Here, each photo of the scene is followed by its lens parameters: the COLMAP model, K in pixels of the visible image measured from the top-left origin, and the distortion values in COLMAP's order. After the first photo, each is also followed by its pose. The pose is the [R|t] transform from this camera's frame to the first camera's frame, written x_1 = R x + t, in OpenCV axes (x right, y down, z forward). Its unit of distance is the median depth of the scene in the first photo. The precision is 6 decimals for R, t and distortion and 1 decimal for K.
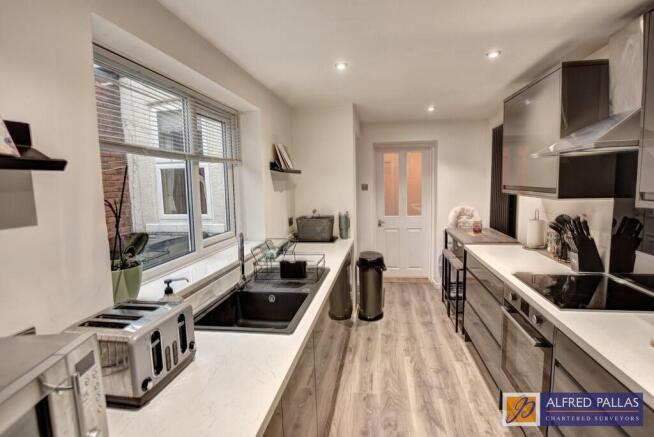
lens RADIAL K [[323.0, 0, 333.0], [0, 323.0, 217.8], [0, 0, 1]] dist [-0.055335, 0.009467]
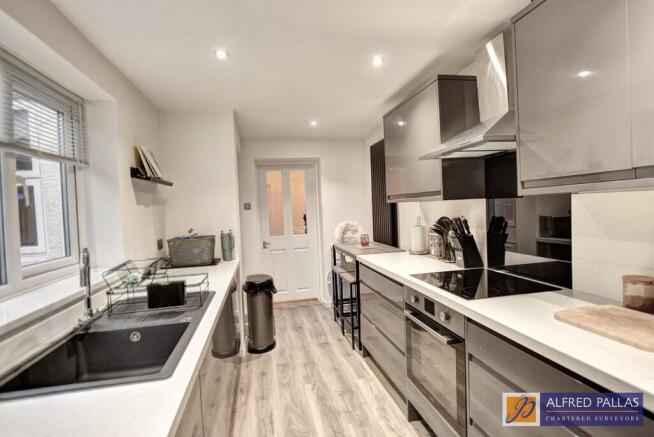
lens RADIAL K [[323.0, 0, 333.0], [0, 323.0, 217.8], [0, 0, 1]] dist [-0.055335, 0.009467]
pose [[0.931199, -0.031796, 0.363121, -0.014988], [0.063678, 0.995060, -0.076167, 0.039795], [-0.358905, 0.094049, 0.928624, 0.095683]]
